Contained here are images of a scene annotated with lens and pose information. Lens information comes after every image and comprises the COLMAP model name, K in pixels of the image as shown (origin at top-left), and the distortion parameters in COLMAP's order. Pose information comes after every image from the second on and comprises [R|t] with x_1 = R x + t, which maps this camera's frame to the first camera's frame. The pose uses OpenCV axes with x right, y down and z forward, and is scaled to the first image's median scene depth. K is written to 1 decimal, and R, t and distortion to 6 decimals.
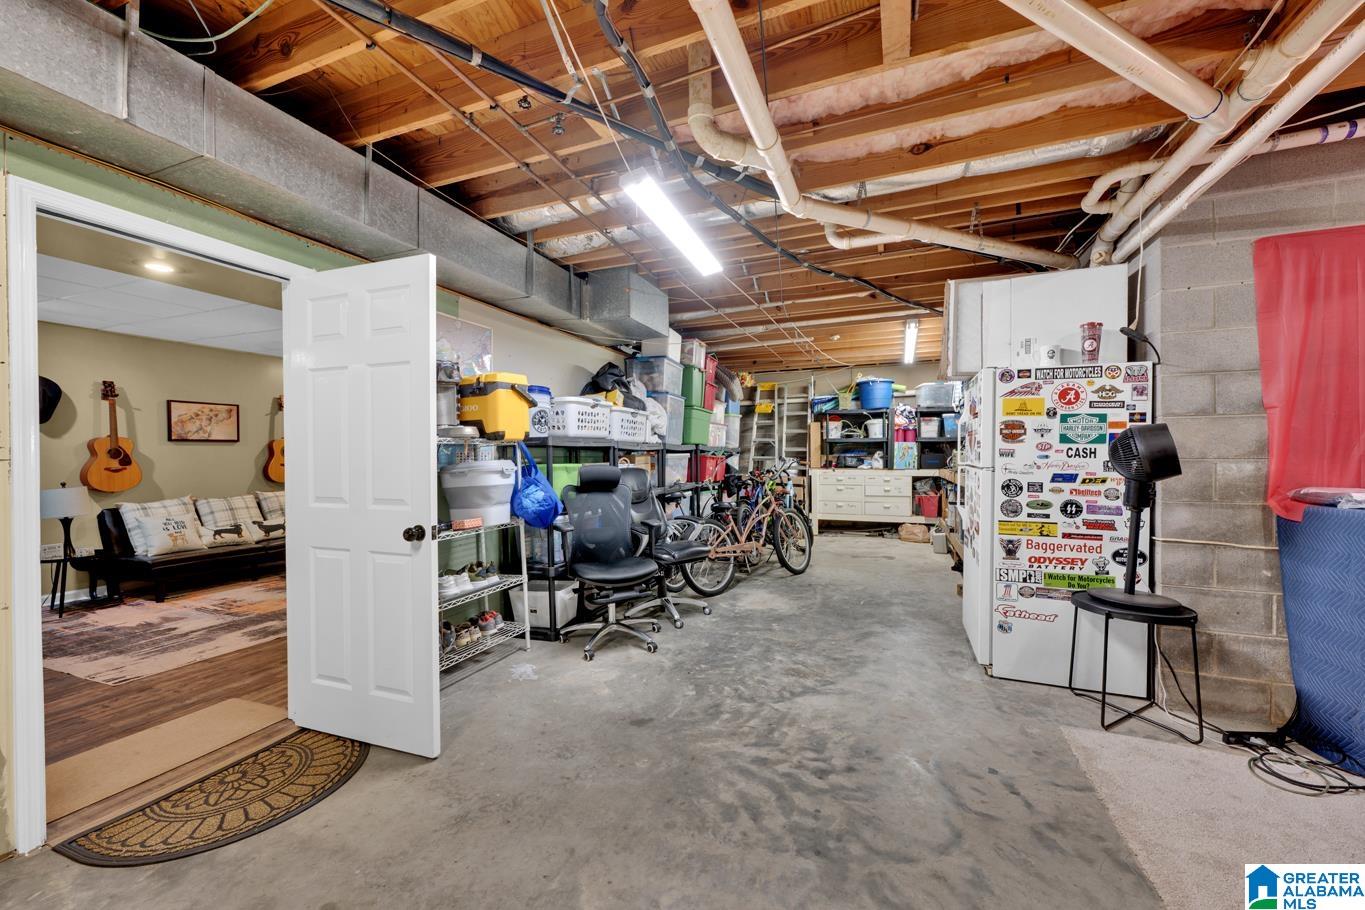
lens RADIAL K [[538.4, 0, 682.7], [0, 538.4, 458.8], [0, 0, 1]] dist [-0.001829, -0.000051]
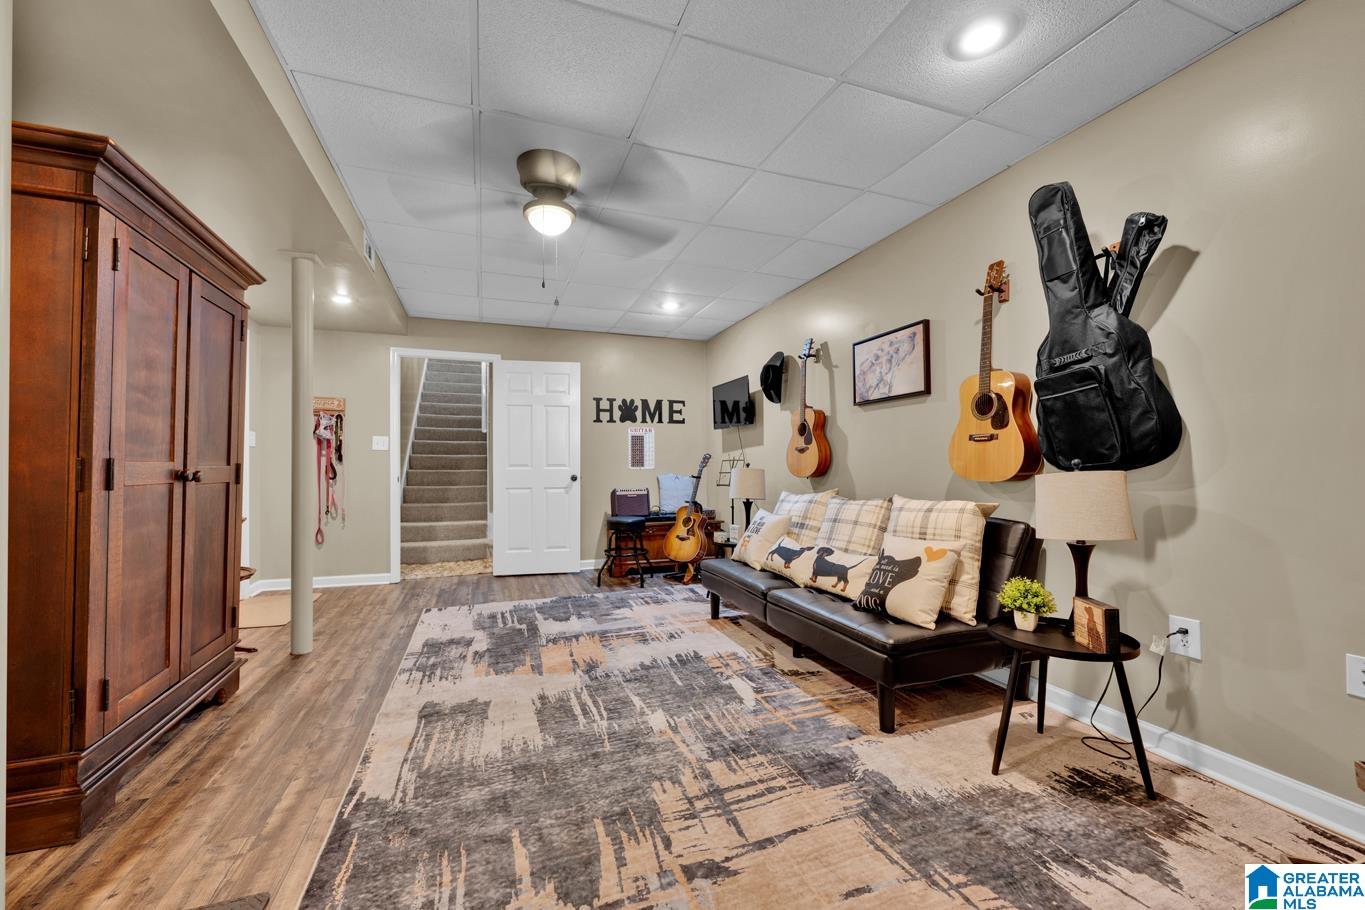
lens RADIAL K [[538.4, 0, 680.2], [0, 538.4, 454.4], [0, 0, 1]] dist [-0.001829, -0.000051]
pose [[-0.743737, -0.011011, -0.668382, -0.349852], [-0.003069, 0.999910, -0.013058, 0.033499], [0.668465, -0.007661, -0.743704, 1.305288]]
